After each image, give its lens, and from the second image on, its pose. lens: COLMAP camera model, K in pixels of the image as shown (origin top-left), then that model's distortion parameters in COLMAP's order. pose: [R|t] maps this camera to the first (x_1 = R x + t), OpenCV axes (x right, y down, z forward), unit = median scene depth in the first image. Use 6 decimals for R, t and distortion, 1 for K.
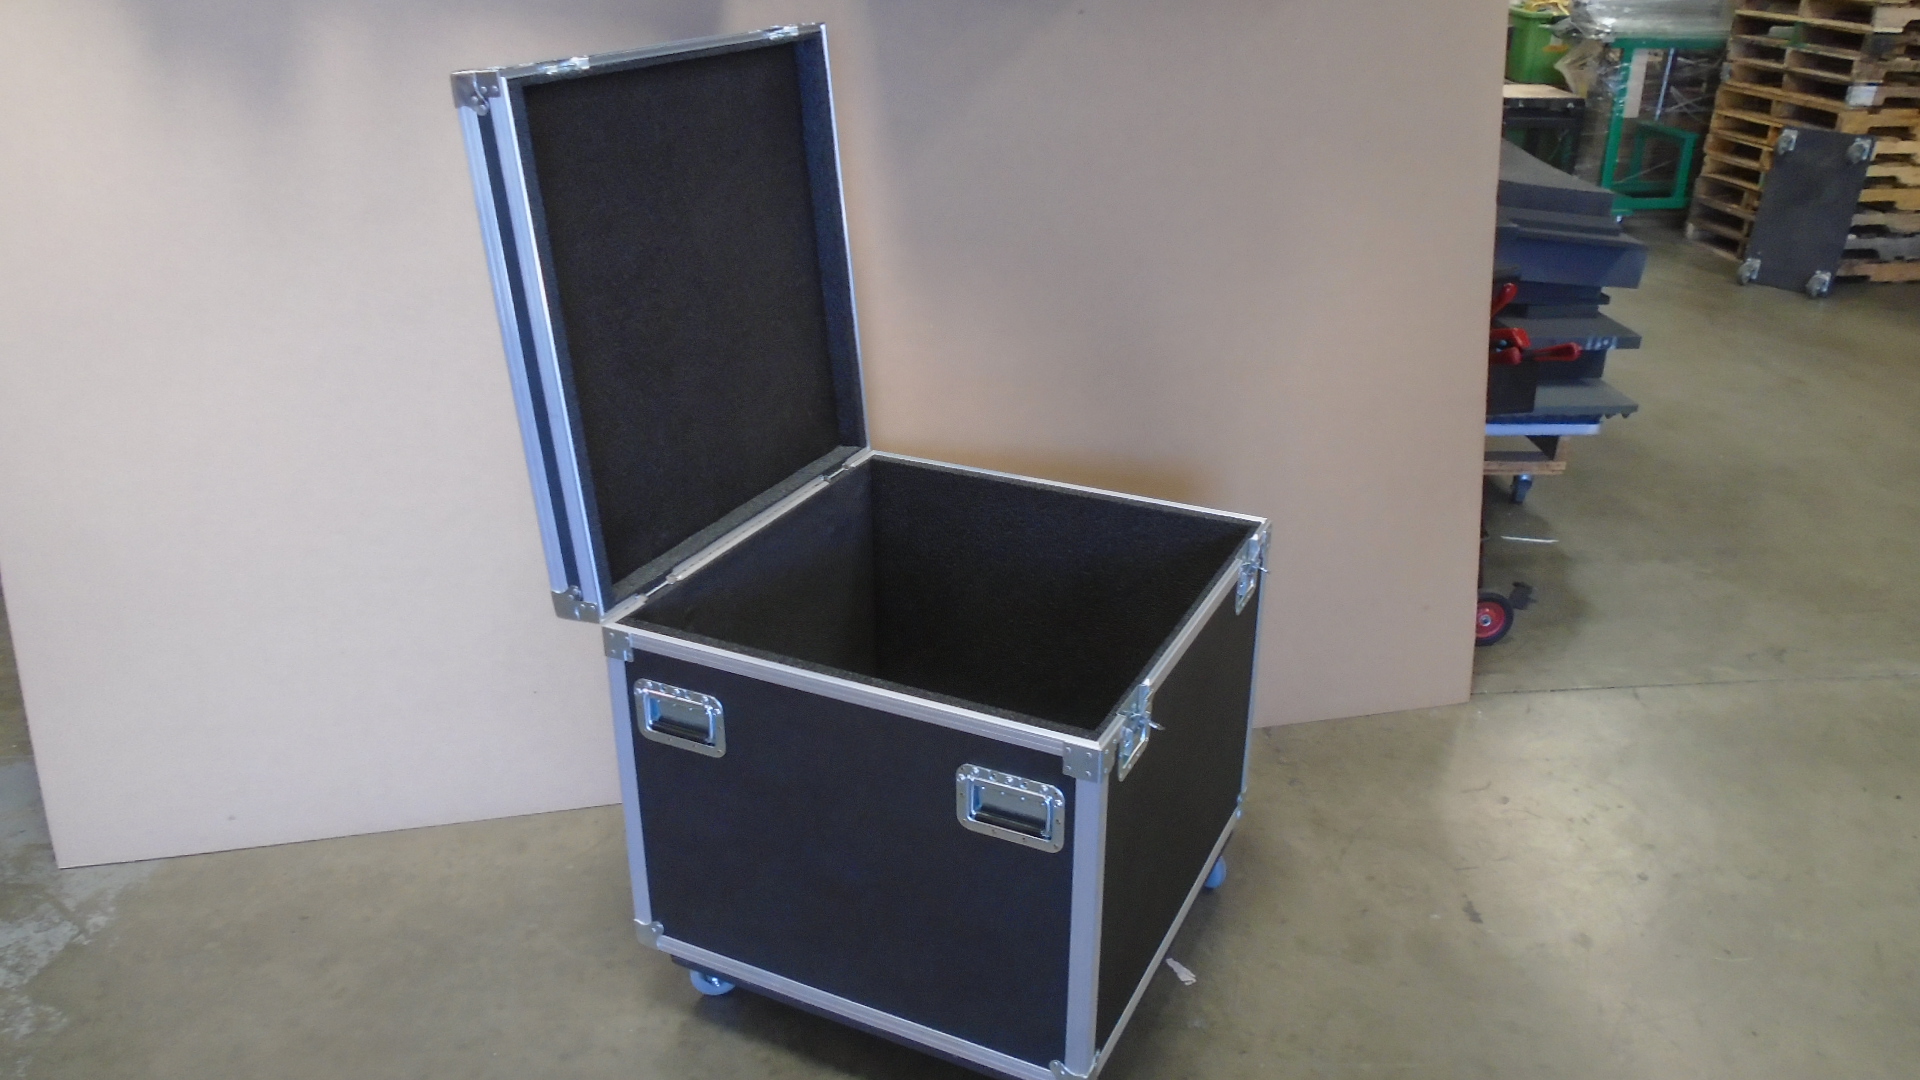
lens RADIAL K [[1438.4, 0, 950.9], [0, 1438.4, 522.3], [0, 0, 1]] dist [-0.023461, 0.010928]
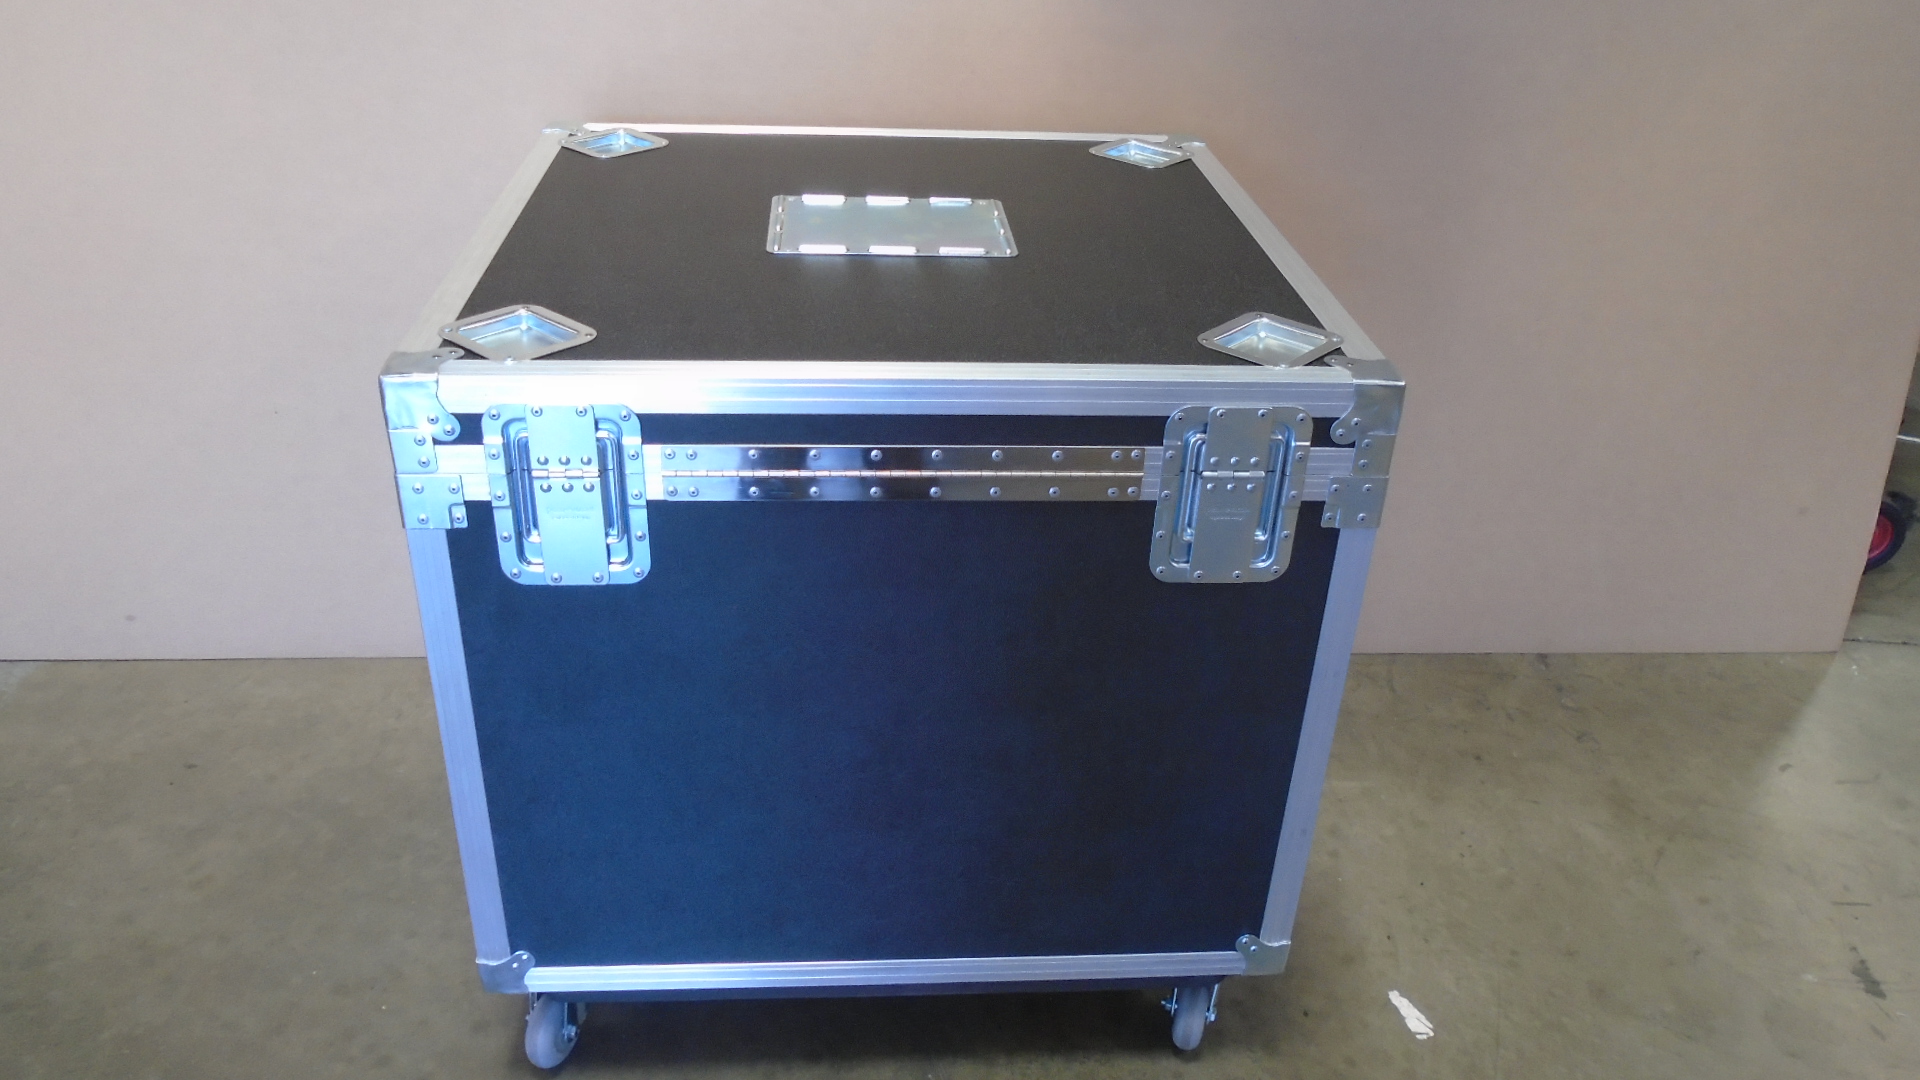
lens RADIAL K [[1438.4, 0, 957.4], [0, 1438.4, 540.7], [0, 0, 1]] dist [-0.023461, 0.010928]
pose [[0.989061, 0.107807, -0.100681, -0.002159], [-0.095592, 0.988265, 0.119143, 0.037297], [0.112344, -0.108216, 0.987759, 0.329272]]
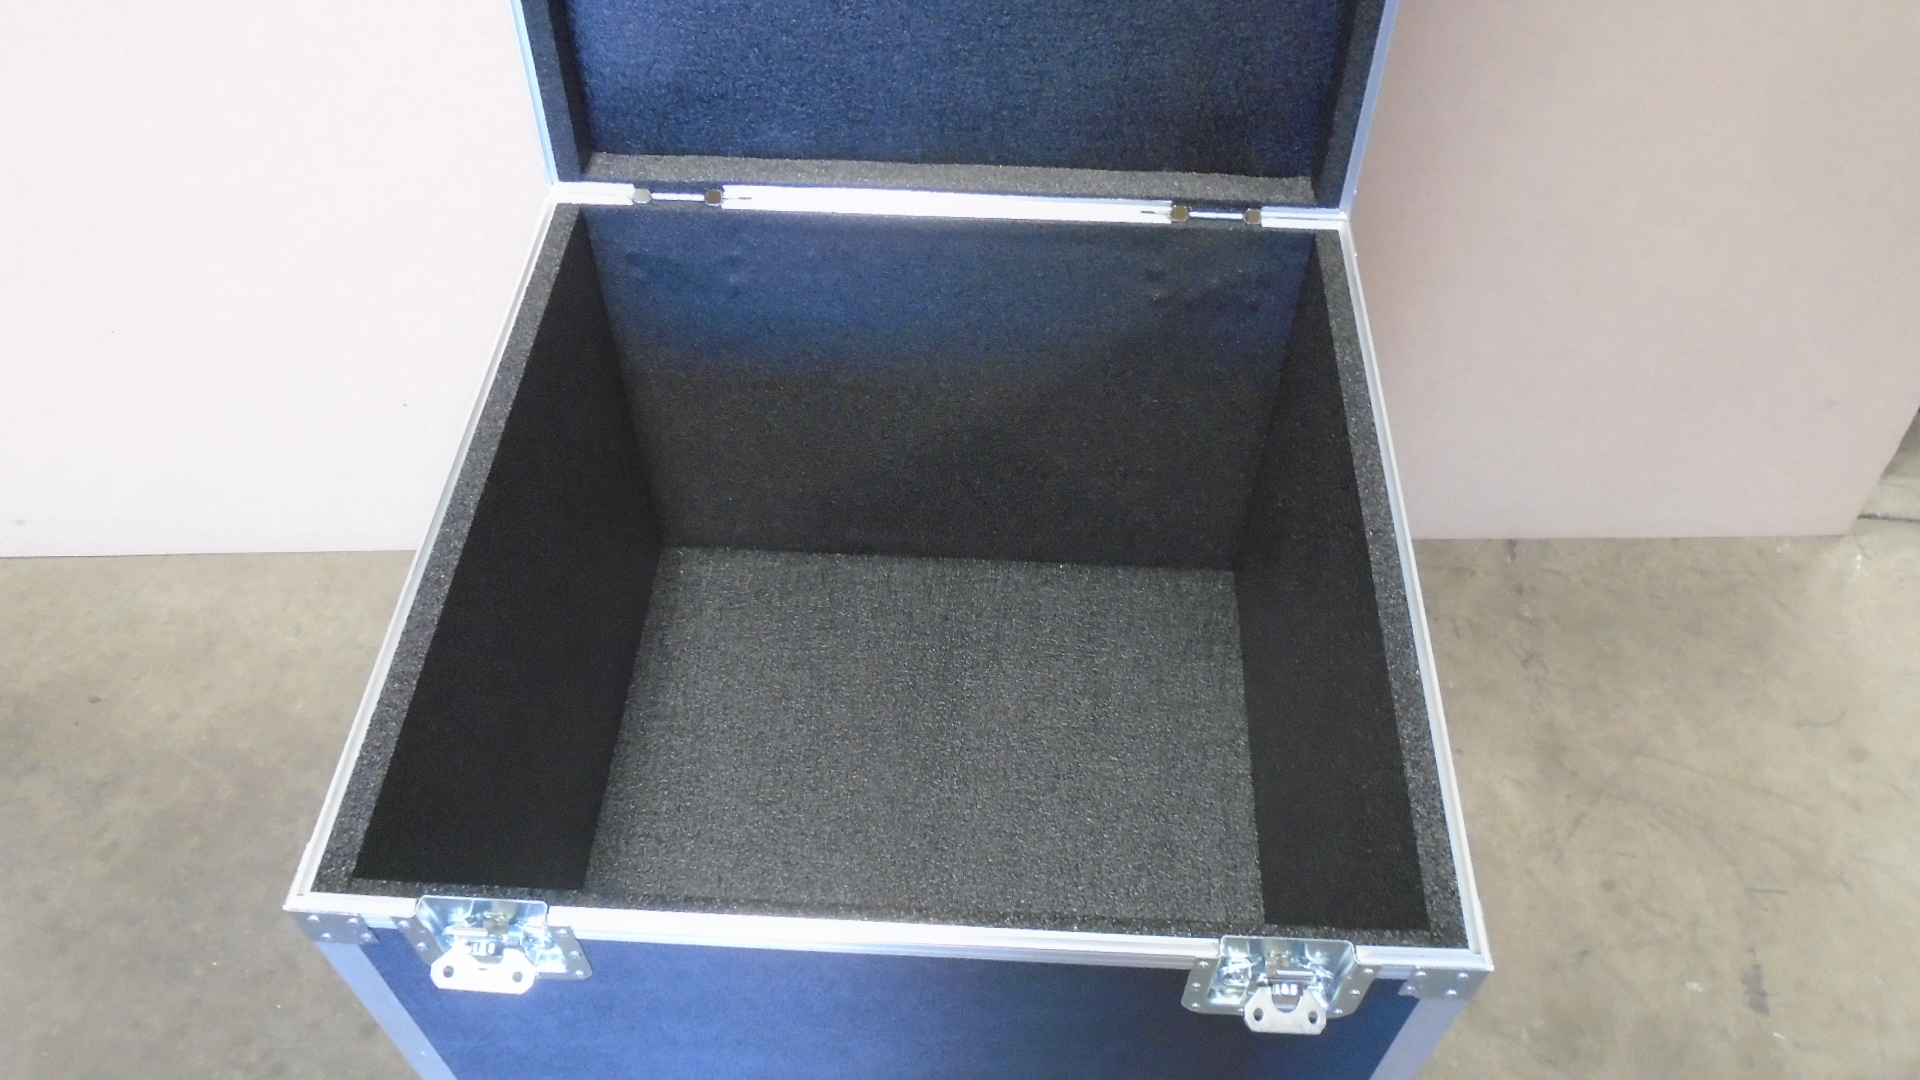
lens RADIAL K [[1438.4, 0, 959.1], [0, 1438.4, 536.7], [0, 0, 1]] dist [-0.023461, 0.010928]
pose [[0.982077, 0.148655, -0.115877, 0.057079], [-0.078930, 0.882645, 0.463366, -0.171448], [0.171160, -0.445915, 0.878558, 0.462107]]
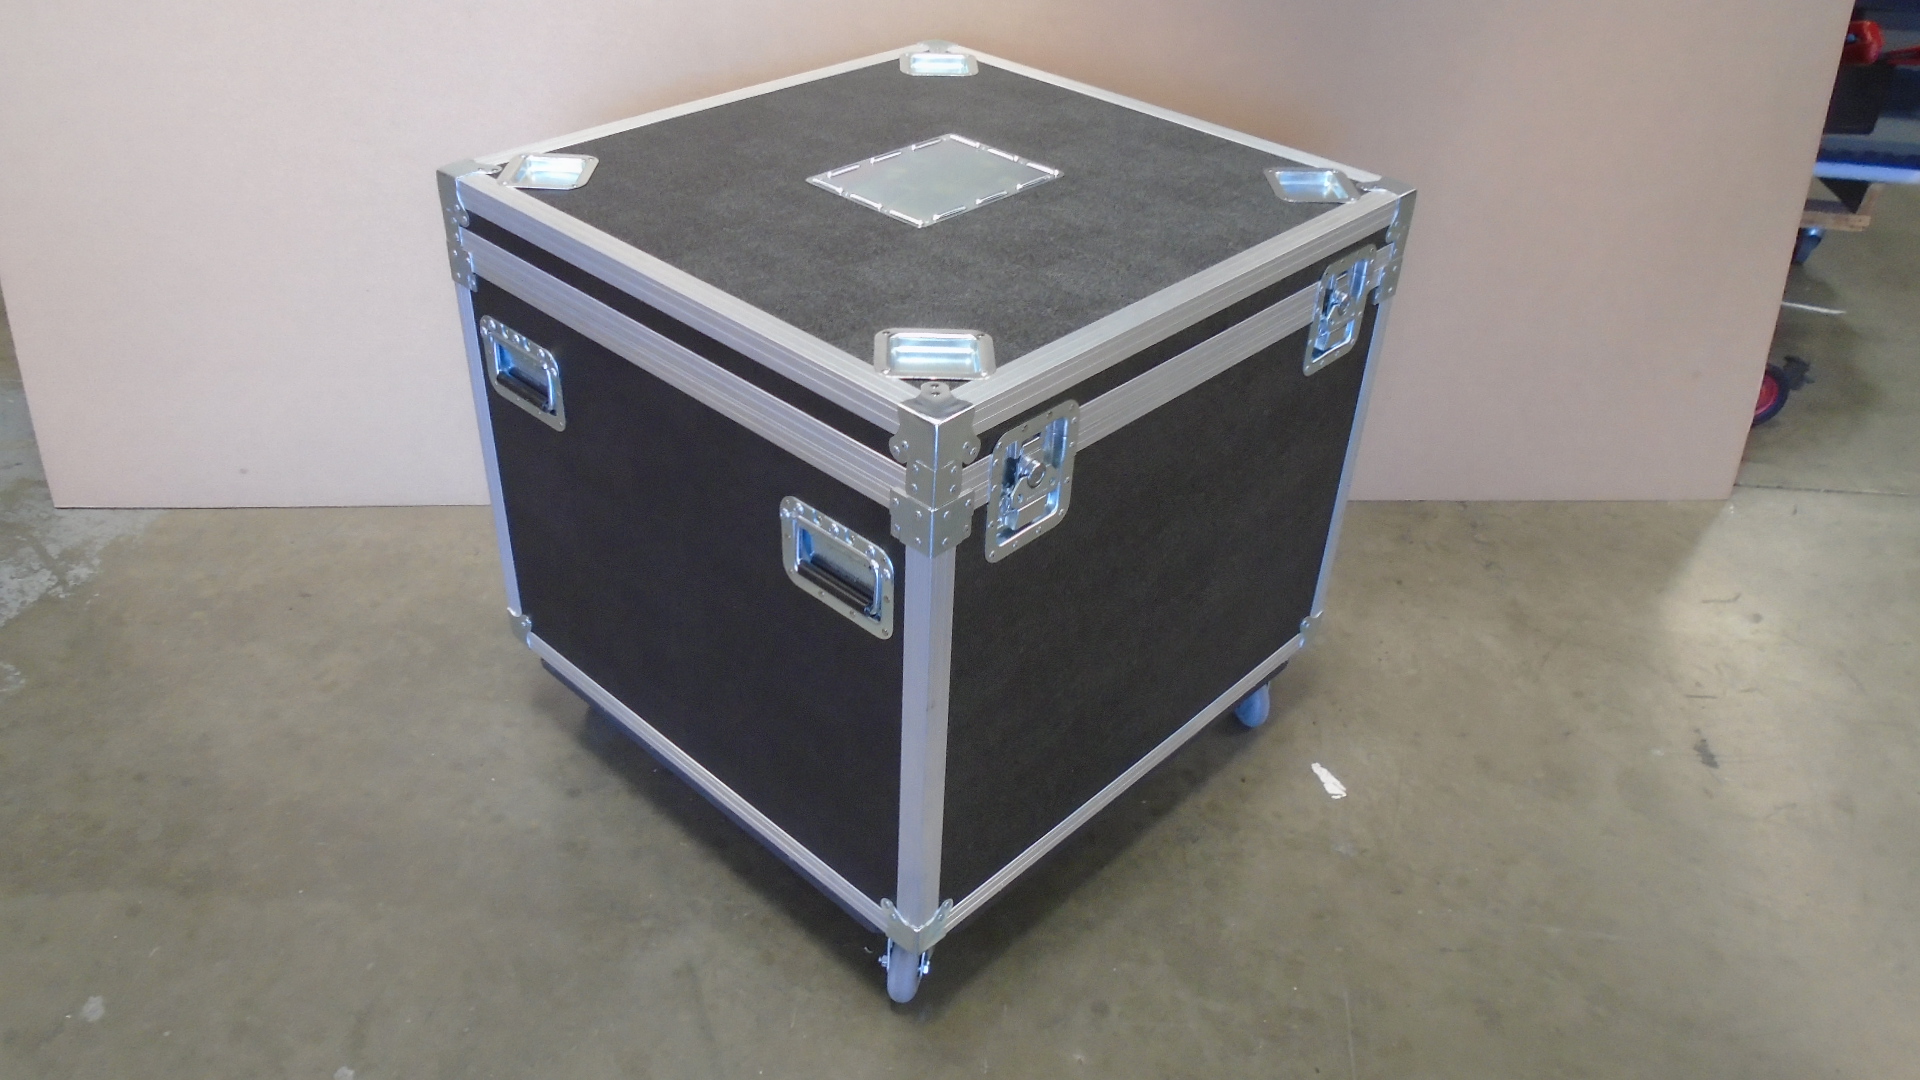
lens RADIAL K [[1438.4, 0, 956.7], [0, 1438.4, 529.1], [0, 0, 1]] dist [-0.023461, 0.010928]
pose [[0.990613, 0.108445, -0.083222, 0.004564], [-0.090689, 0.976903, 0.193483, 0.034643], [0.102282, -0.184120, 0.977568, 0.201157]]
